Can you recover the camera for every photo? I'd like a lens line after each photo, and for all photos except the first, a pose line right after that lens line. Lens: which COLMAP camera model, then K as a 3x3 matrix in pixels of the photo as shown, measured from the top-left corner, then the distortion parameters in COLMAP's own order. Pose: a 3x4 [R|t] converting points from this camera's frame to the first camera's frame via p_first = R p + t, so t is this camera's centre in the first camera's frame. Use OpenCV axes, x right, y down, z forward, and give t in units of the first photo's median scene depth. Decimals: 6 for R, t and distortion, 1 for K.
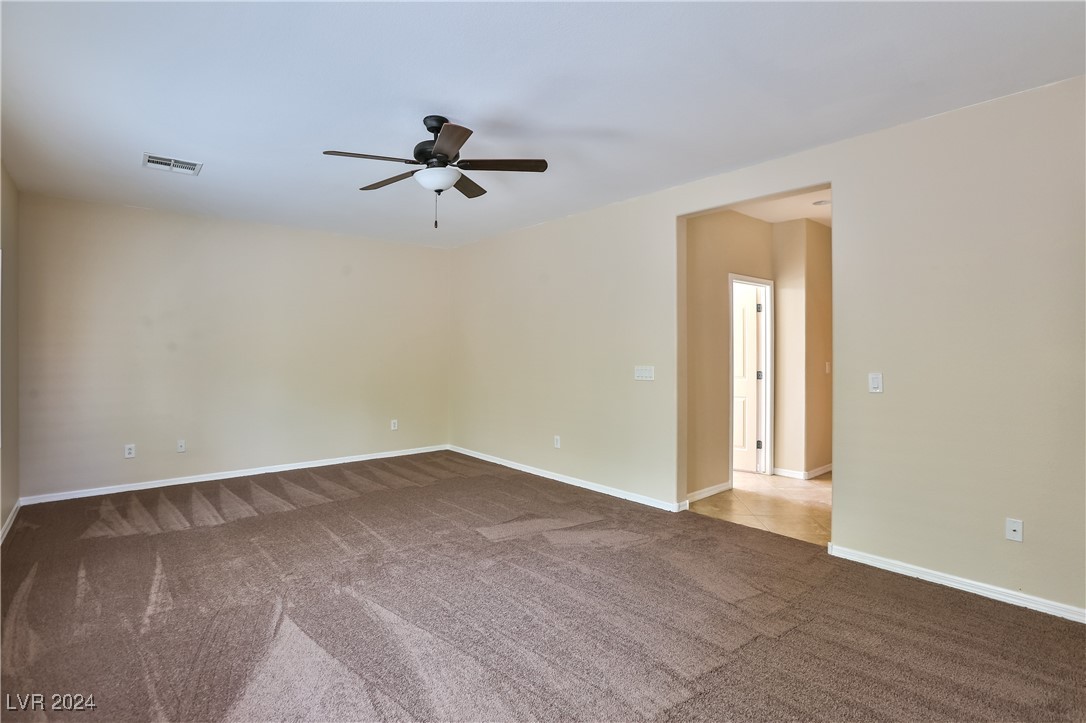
lens RADIAL K [[531.1, 0, 553.0], [0, 531.1, 334.1], [0, 0, 1]] dist [-0.046085, 0.015207]
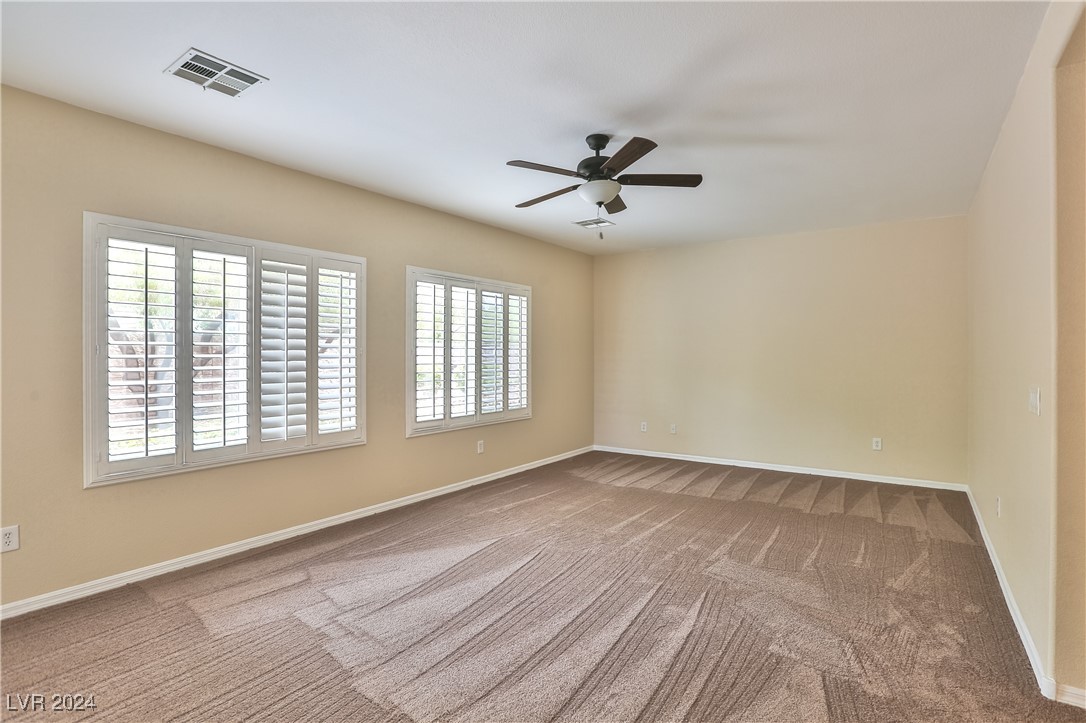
lens RADIAL K [[531.1, 0, 543.2], [0, 531.1, 361.0], [0, 0, 1]] dist [-0.046085, 0.015207]
pose [[0.249092, 0.016436, -0.968340, 0.655301], [0.032943, 0.999134, 0.025432, 0.006013], [0.967919, -0.038235, 0.248335, 0.522242]]
